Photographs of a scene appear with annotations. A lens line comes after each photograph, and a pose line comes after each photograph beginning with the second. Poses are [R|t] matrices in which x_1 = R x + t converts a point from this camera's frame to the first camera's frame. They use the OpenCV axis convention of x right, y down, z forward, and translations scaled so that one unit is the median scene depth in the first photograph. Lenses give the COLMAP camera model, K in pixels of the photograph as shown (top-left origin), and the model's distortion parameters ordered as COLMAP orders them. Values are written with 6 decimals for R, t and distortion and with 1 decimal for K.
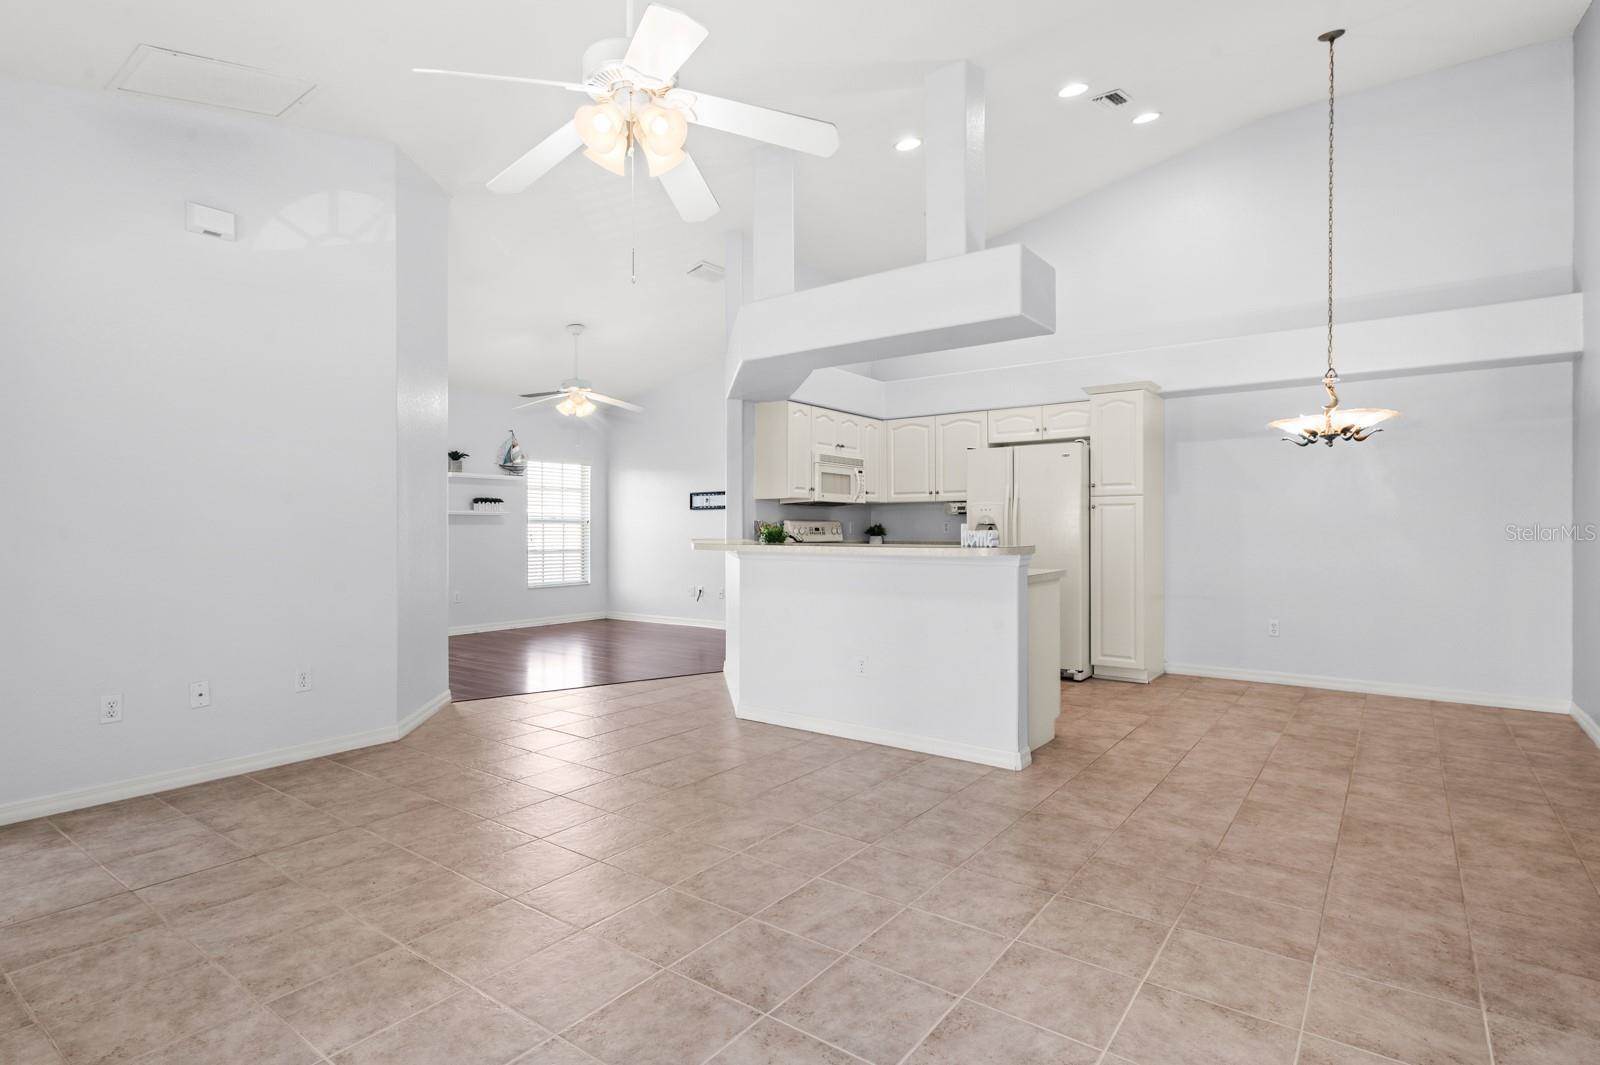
lens RADIAL K [[801.1, 0, 806.9], [0, 801.1, 522.0], [0, 0, 1]] dist [0.011178, 0.000877]
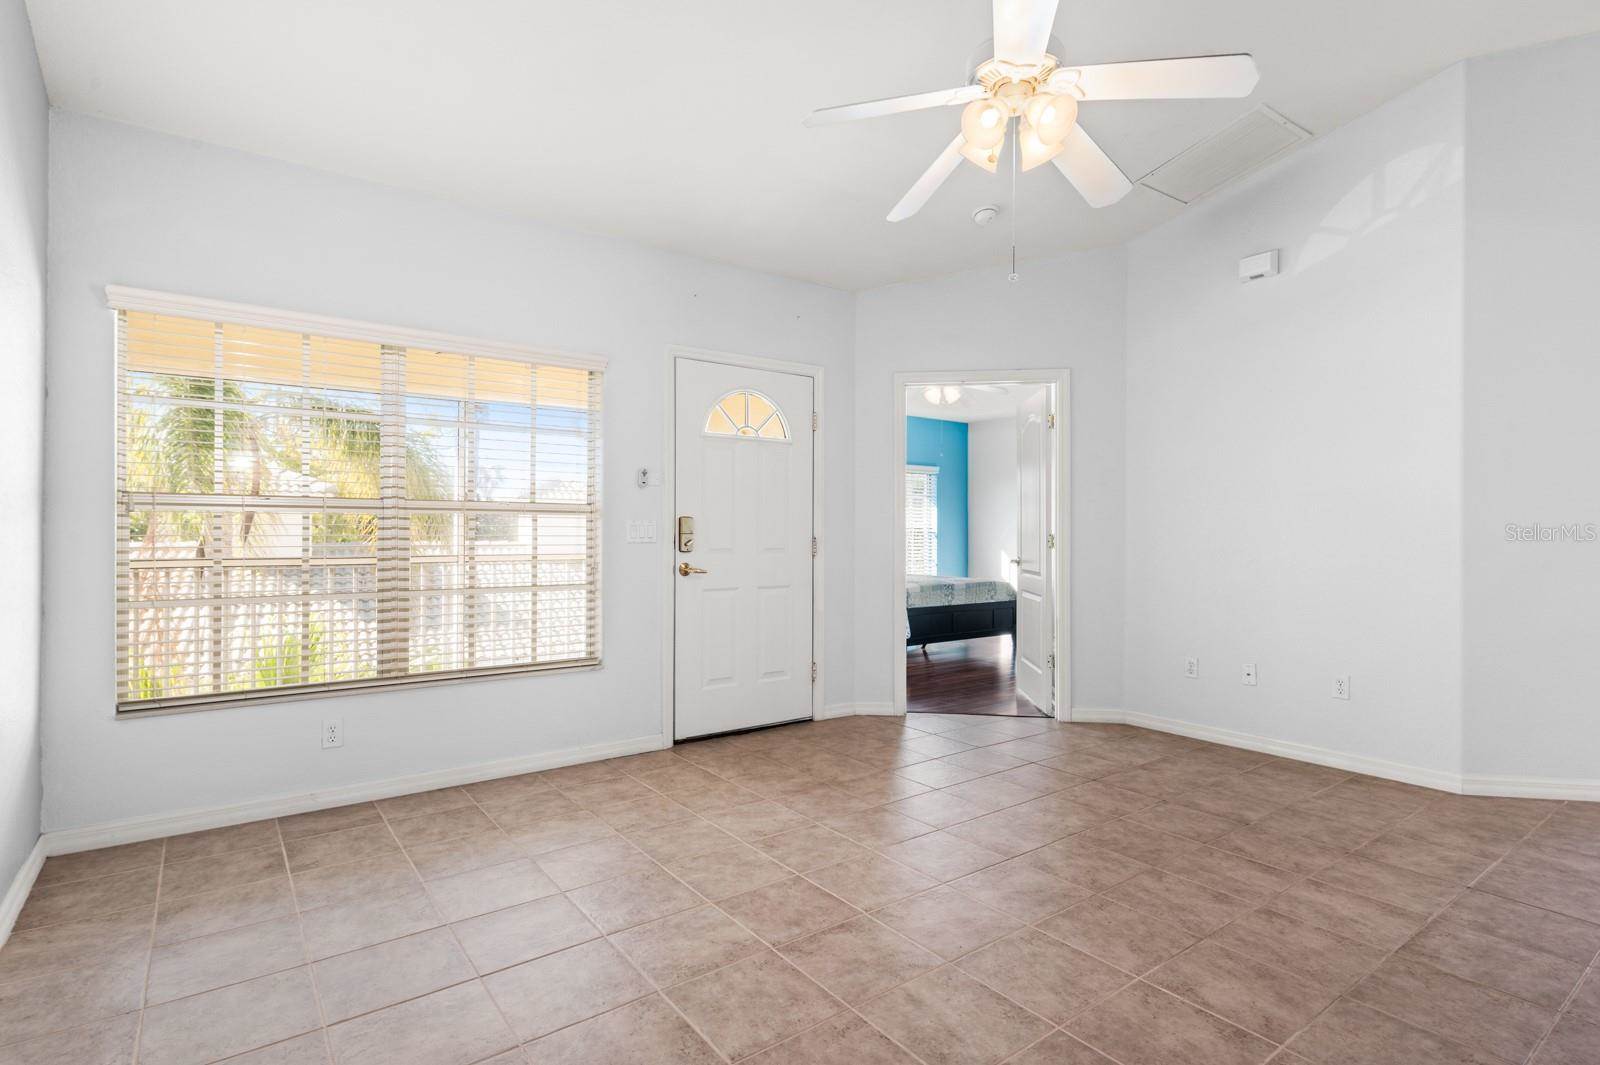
lens RADIAL K [[795.6, 0, 808.4], [0, 795.6, 535.4], [0, 0, 1]] dist [0.010500, 0.000306]
pose [[-0.284454, 0.003534, -0.958683, 0.291028], [0.004724, 0.999986, 0.002285, 0.003571], [0.958678, -0.003879, -0.284467, 0.387446]]
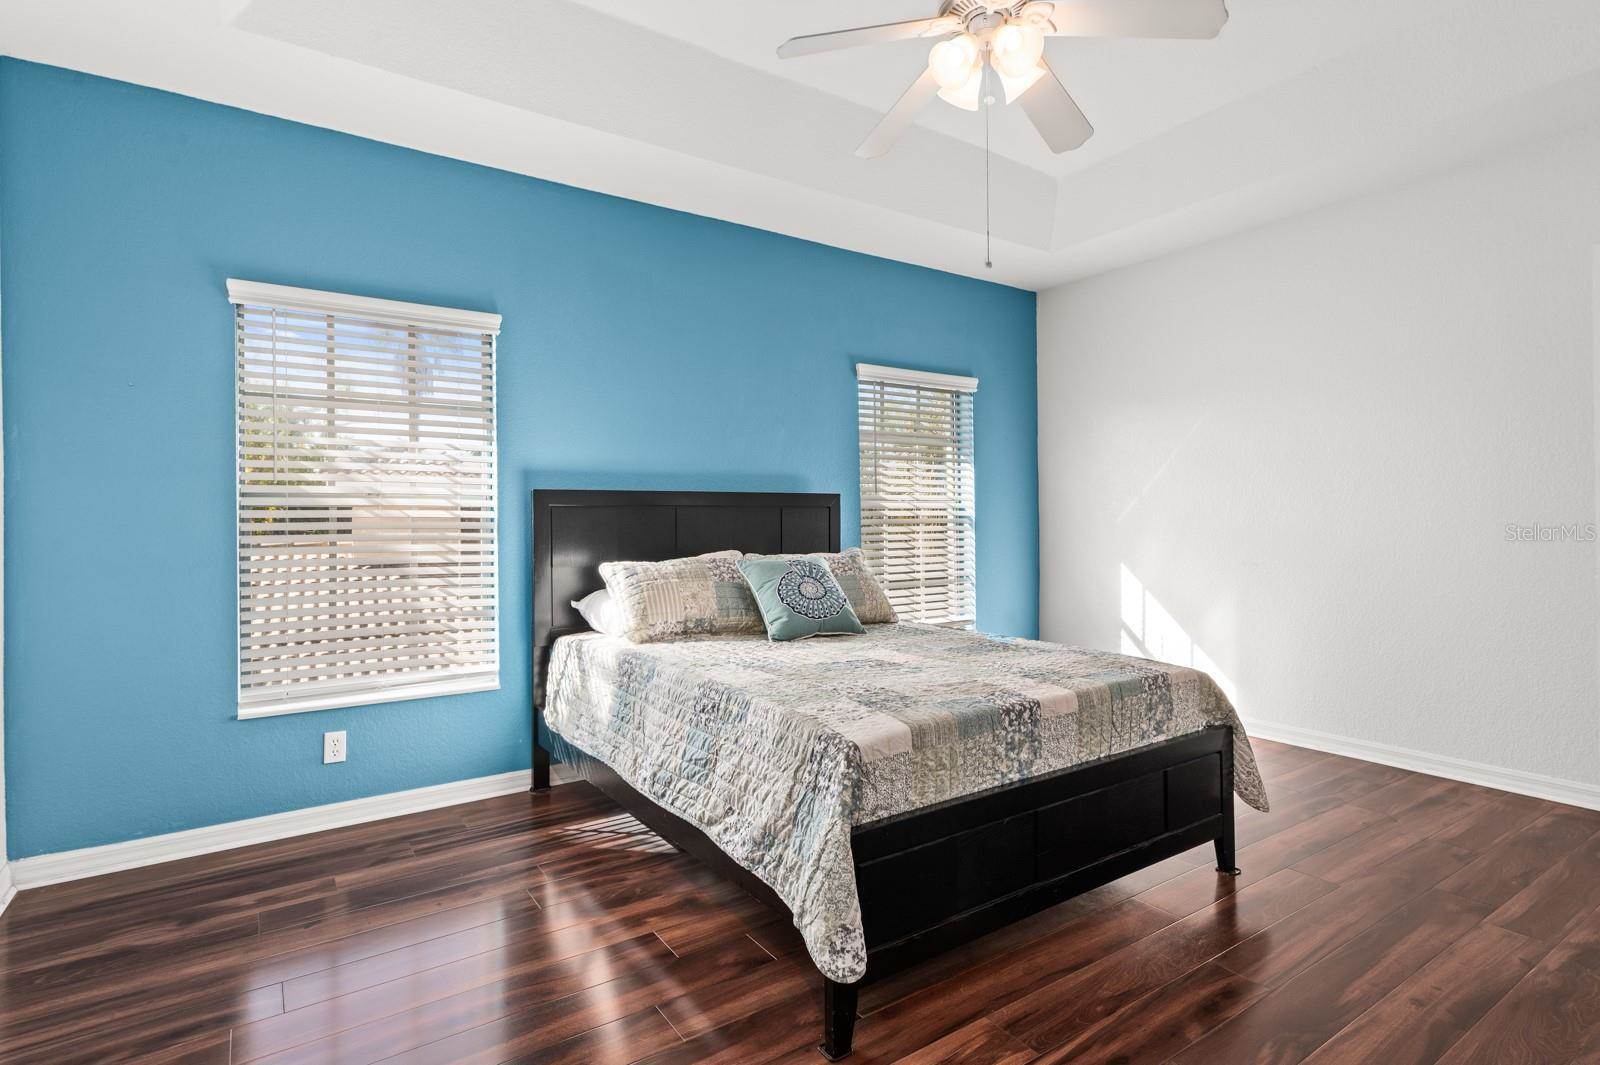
lens RADIAL K [[832.4, 0, 832.7], [0, 832.4, 532.4], [0, 0, 1]] dist [0.004450, 0.000233]
pose [[-0.292456, 0.012629, -0.956196, -0.502580], [0.015548, 0.999843, 0.008450, 0.006244], [0.956153, -0.012396, -0.292607, 0.284749]]
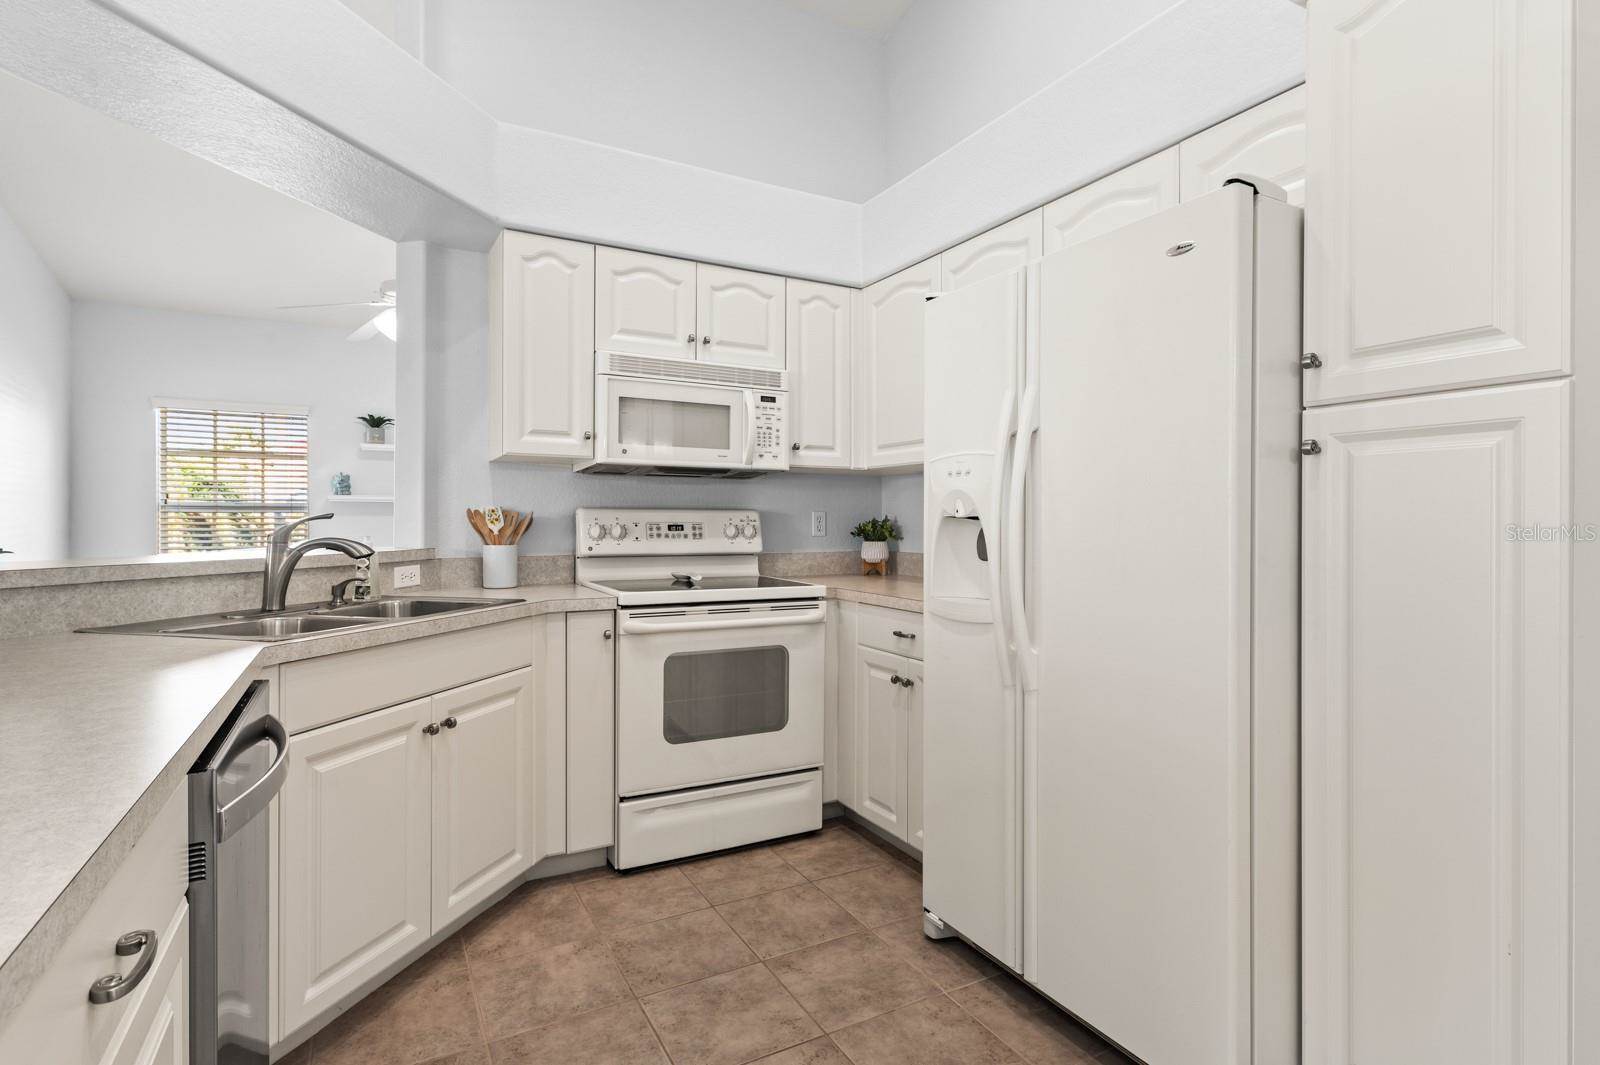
lens RADIAL K [[801.1, 0, 806.9], [0, 801.1, 522.0], [0, 0, 1]] dist [0.011178, 0.000877]
pose [[0.908718, 0.005785, -0.417371, 0.286295], [-0.001648, 0.999946, 0.010271, 0.001063], [0.417408, -0.008646, 0.908678, 0.637517]]
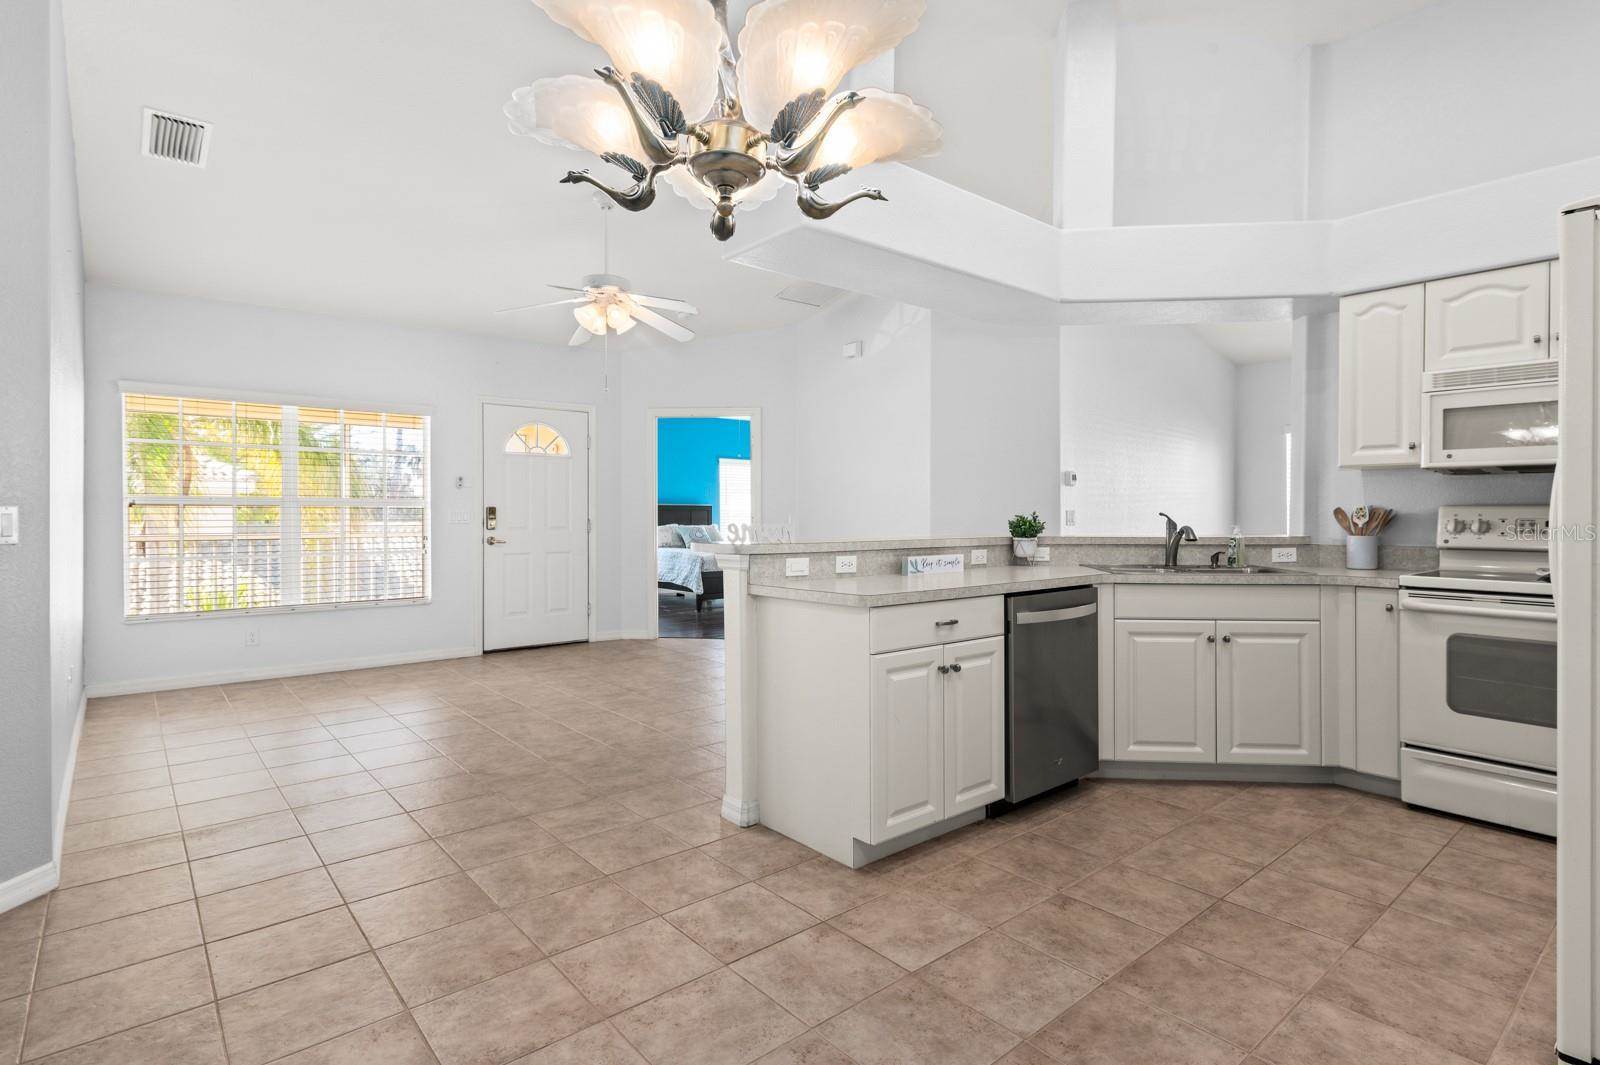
lens RADIAL K [[801.1, 0, 806.9], [0, 801.1, 522.0], [0, 0, 1]] dist [0.011178, 0.000877]
pose [[-0.224954, 0.013145, -0.974281, 0.586456], [0.006968, 0.999905, 0.011882, -0.000481], [0.974344, -0.004115, -0.225025, 0.715047]]
